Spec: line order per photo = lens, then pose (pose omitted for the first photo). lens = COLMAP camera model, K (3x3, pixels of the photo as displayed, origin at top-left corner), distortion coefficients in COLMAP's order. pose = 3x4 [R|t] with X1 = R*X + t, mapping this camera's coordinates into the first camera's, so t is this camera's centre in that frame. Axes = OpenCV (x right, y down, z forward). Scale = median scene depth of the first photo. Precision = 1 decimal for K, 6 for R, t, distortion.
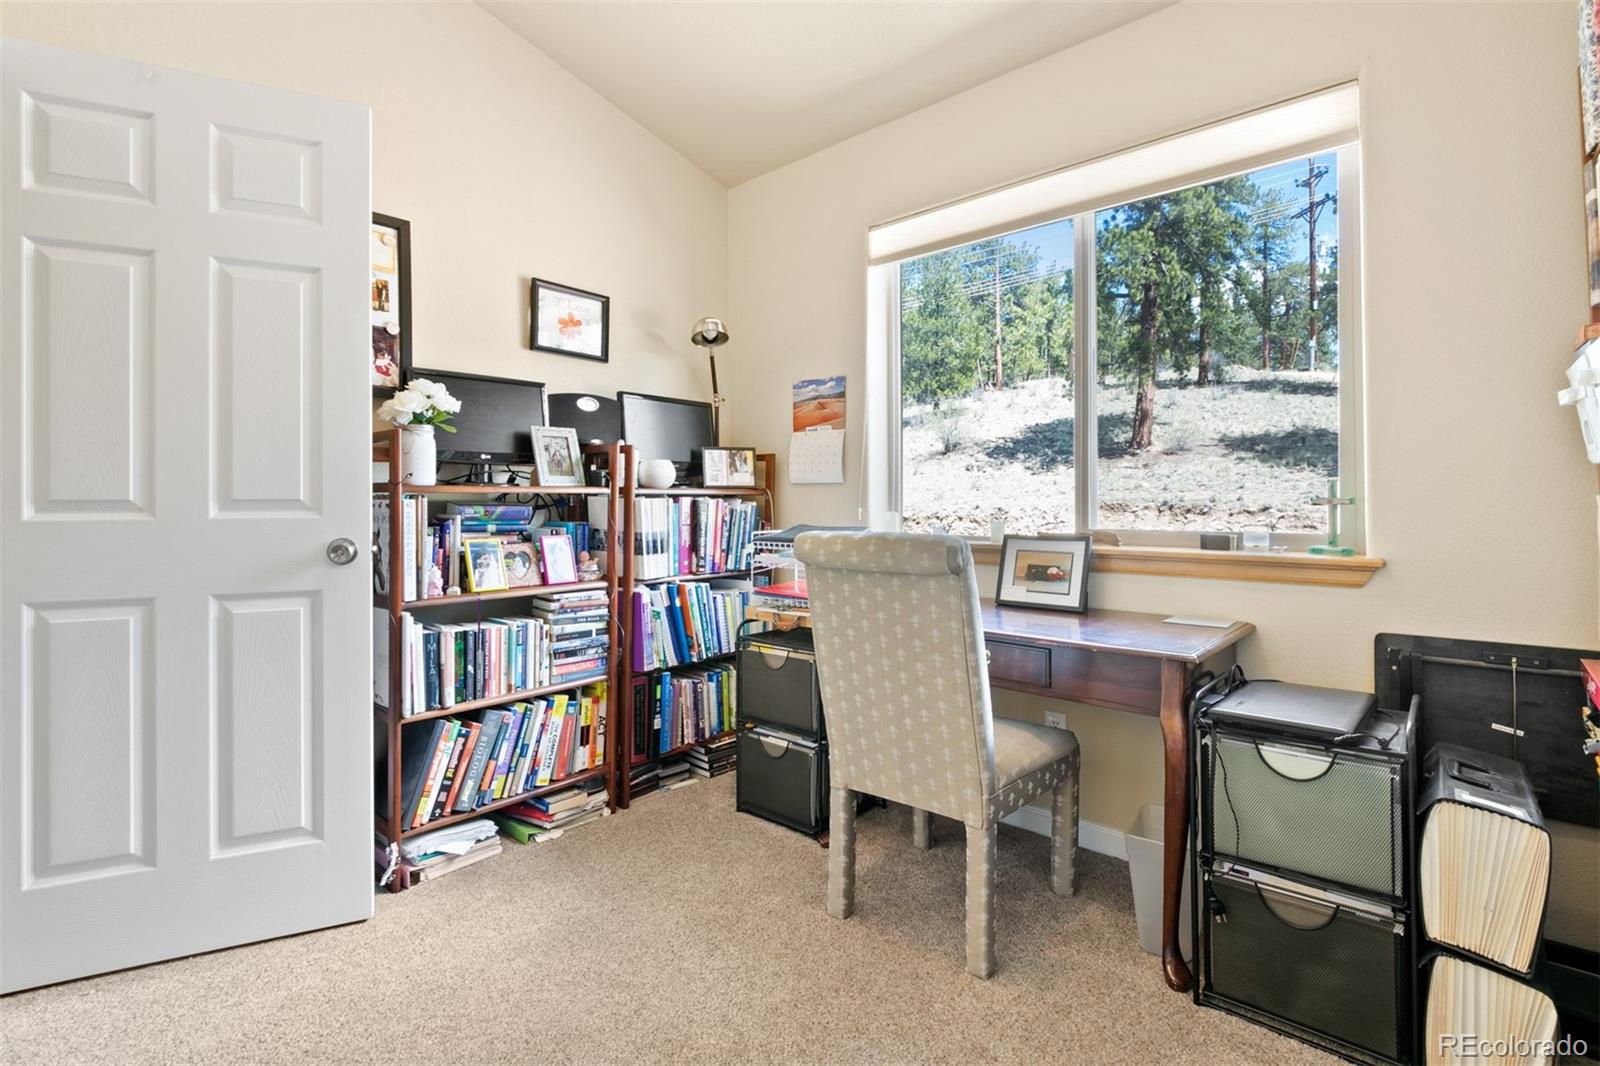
lens RADIAL K [[753.4, 0, 795.5], [0, 753.4, 507.3], [0, 0, 1]] dist [-0.003026, -0.000669]
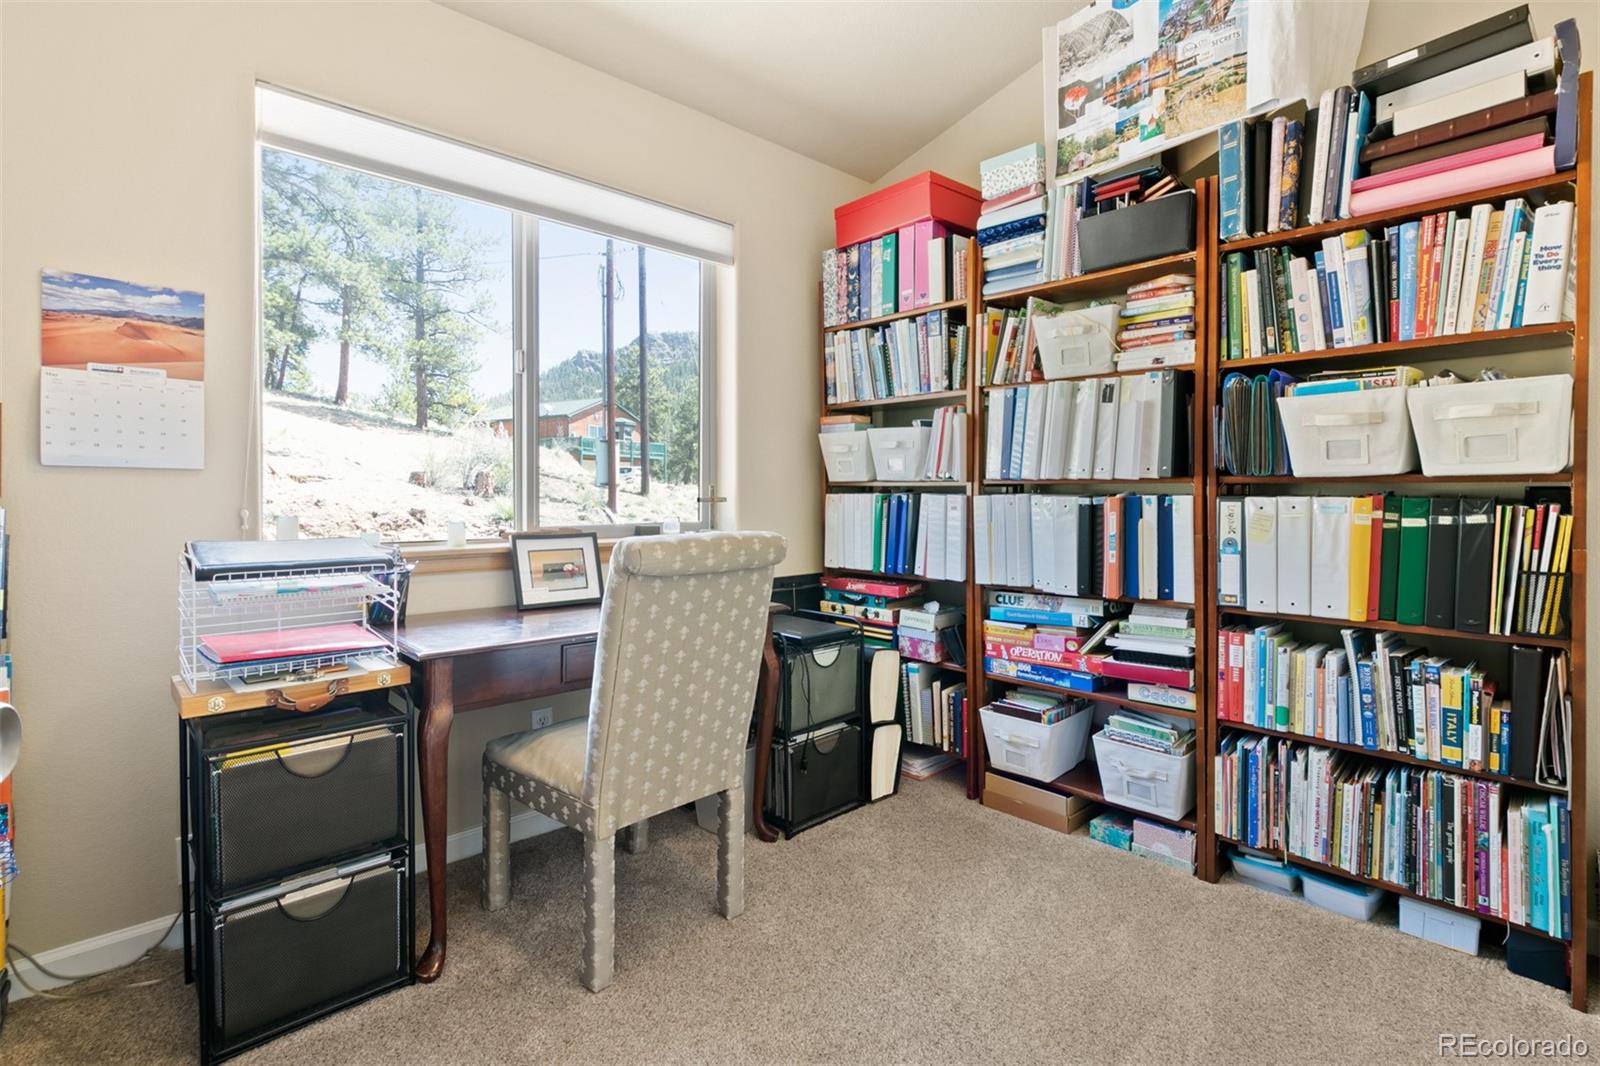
lens RADIAL K [[753.4, 0, 795.5], [0, 753.4, 507.3], [0, 0, 1]] dist [-0.003026, -0.000669]
pose [[0.077324, -0.014695, 0.996898, -0.630327], [0.003305, 0.999890, 0.014483, -0.010656], [-0.997001, 0.002174, 0.077364, 0.586266]]
